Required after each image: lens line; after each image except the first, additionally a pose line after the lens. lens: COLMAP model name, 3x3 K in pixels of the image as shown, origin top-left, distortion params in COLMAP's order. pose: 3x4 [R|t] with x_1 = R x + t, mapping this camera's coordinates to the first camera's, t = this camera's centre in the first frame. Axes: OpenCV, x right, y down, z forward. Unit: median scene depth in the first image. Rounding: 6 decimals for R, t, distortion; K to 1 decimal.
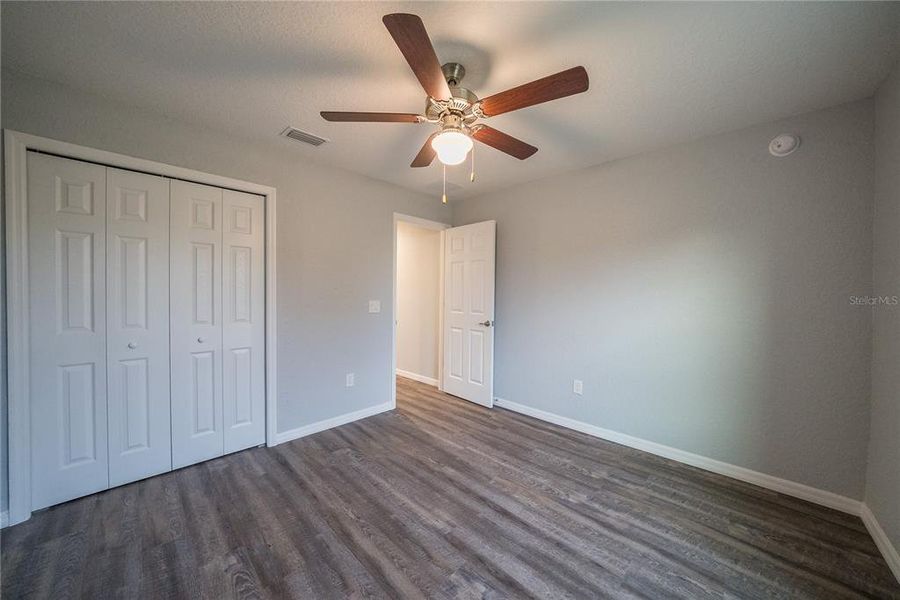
lens RADIAL K [[311.0, 0, 452.0], [0, 311.0, 297.2], [0, 0, 1]] dist [-0.013655, 0.000029]
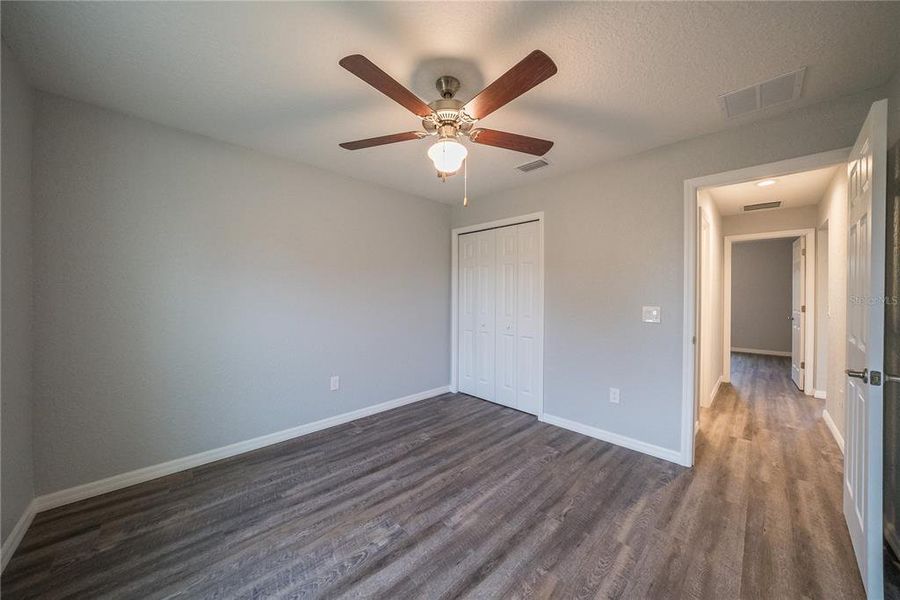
lens RADIAL K [[311.0, 0, 452.0], [0, 311.0, 297.2], [0, 0, 1]] dist [-0.013655, 0.000029]
pose [[-0.008168, 0.000887, -0.999966, 0.828197], [-0.019699, 0.999805, 0.001048, -0.005009], [0.999773, 0.019707, -0.008149, 0.815895]]
